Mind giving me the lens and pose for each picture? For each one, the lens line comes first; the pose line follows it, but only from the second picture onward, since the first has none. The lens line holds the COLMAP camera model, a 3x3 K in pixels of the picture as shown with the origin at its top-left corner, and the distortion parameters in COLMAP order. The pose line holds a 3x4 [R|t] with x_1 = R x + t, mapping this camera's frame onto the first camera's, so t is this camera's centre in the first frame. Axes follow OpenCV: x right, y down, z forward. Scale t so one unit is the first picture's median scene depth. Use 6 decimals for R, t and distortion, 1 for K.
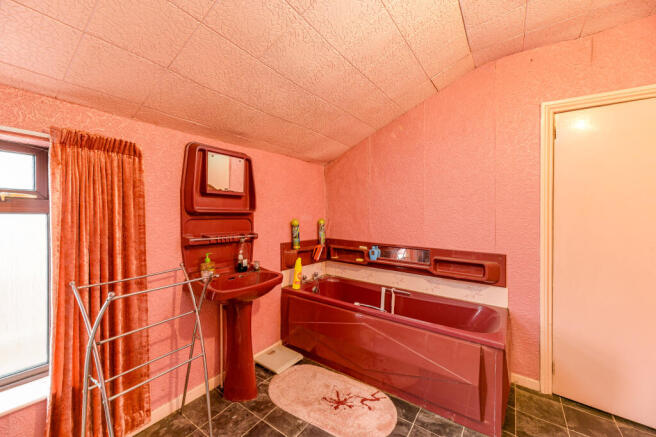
lens RADIAL K [[266.3, 0, 324.9], [0, 266.3, 215.3], [0, 0, 1]] dist [0.000990, 0.000106]
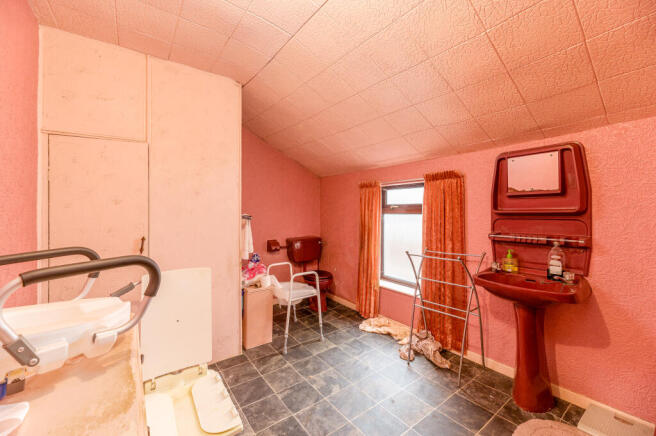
lens RADIAL K [[266.3, 0, 324.9], [0, 266.3, 214.8], [0, 0, 1]] dist [0.000990, 0.000106]
pose [[-0.313458, -0.008180, -0.949567, 0.853236], [-0.009098, 0.999943, -0.005611, 0.010442], [0.949558, 0.006880, -0.313515, 0.621339]]
